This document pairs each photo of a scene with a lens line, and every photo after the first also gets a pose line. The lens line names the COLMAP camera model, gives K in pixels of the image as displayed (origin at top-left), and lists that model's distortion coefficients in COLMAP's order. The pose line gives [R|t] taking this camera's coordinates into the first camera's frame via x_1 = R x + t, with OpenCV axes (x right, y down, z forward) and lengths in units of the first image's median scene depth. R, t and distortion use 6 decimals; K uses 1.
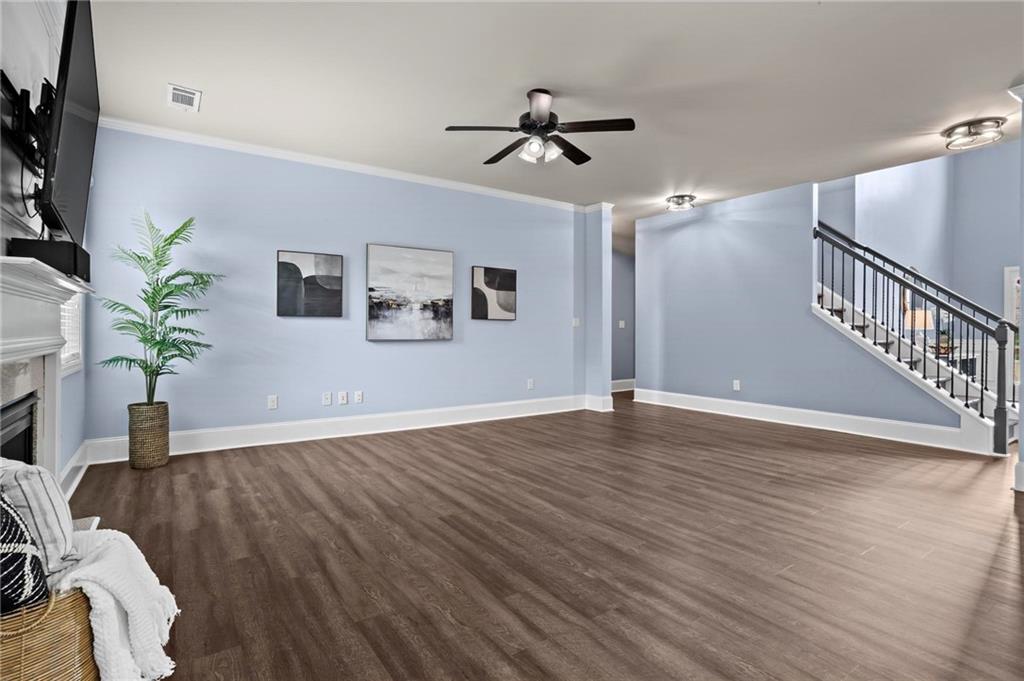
lens RADIAL K [[491.7, 0, 488.0], [0, 491.7, 331.0], [0, 0, 1]] dist [-0.034240, 0.011884]
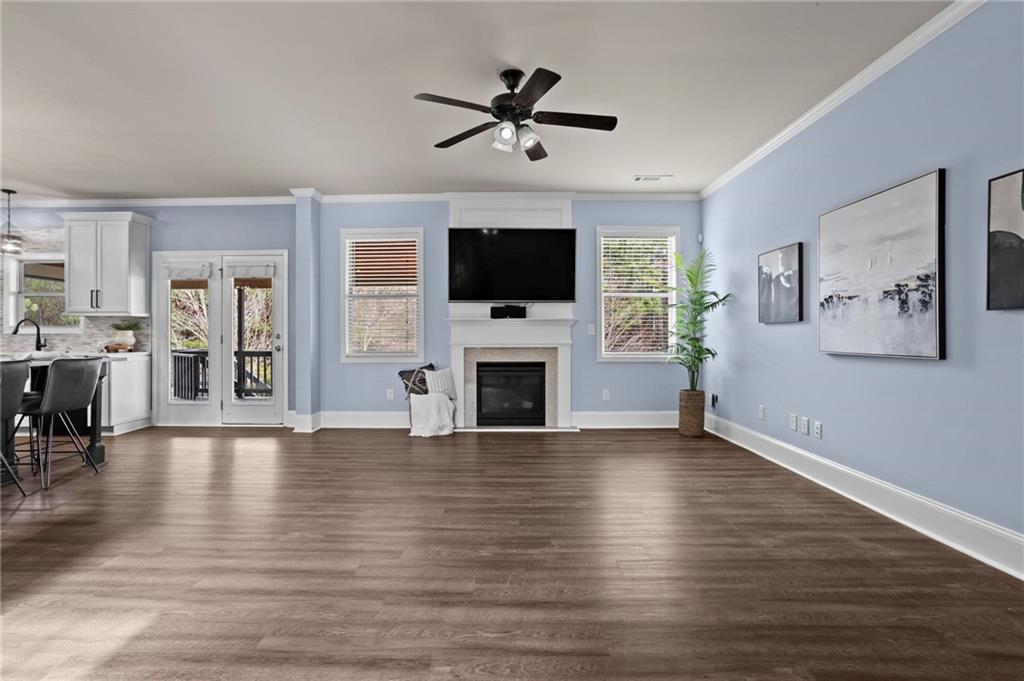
lens RADIAL K [[491.7, 0, 513.8], [0, 491.7, 335.8], [0, 0, 1]] dist [-0.034240, 0.011884]
pose [[-0.522727, -0.006016, -0.852479, 0.563217], [-0.005042, 0.999979, -0.003965, 0.000383], [0.852485, 0.002226, -0.522747, 0.956828]]
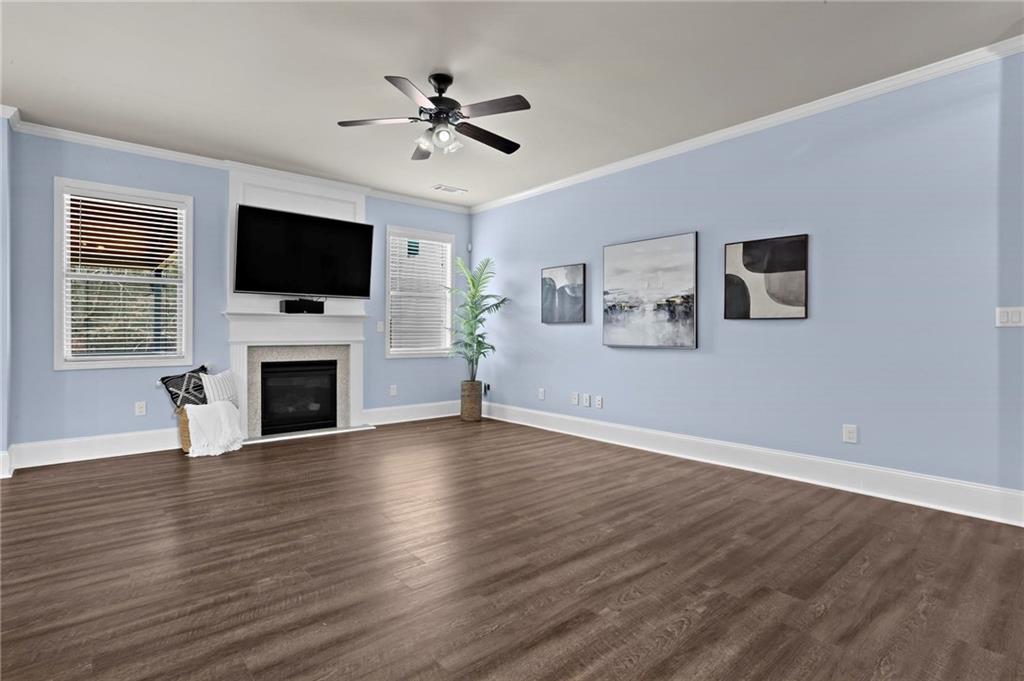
lens RADIAL K [[491.7, 0, 506.4], [0, 491.7, 334.6], [0, 0, 1]] dist [-0.034240, 0.011884]
pose [[0.142605, -0.003094, -0.989775, 0.673536], [-0.004982, 0.999980, -0.003844, 0.002198], [0.989767, 0.005479, 0.142586, 0.646567]]
